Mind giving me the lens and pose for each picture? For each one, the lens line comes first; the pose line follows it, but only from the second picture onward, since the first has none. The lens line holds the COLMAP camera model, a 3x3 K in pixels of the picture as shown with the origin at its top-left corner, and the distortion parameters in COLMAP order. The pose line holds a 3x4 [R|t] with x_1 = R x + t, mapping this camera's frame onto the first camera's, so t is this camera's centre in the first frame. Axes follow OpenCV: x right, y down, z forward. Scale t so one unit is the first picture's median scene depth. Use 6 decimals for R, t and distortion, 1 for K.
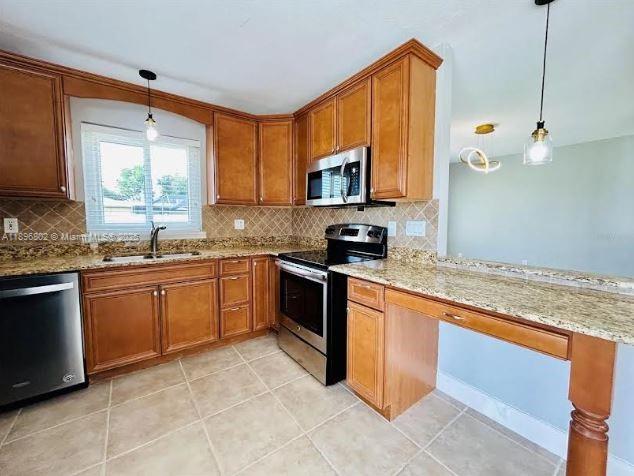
lens RADIAL K [[257.4, 0, 324.0], [0, 257.4, 235.3], [0, 0, 1]] dist [-0.000498, -0.000057]
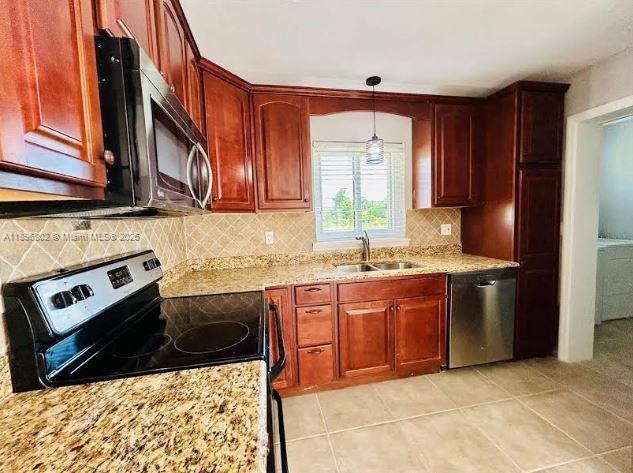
lens RADIAL K [[260.1, 0, 316.5], [0, 260.1, 236.5], [0, 0, 1]] dist [-0.000543, -0.000078]
pose [[0.896828, -0.006346, -0.442334, -0.444359], [0.015595, 0.999729, 0.017275, -0.054416], [0.442104, -0.022391, 0.896684, 0.023880]]
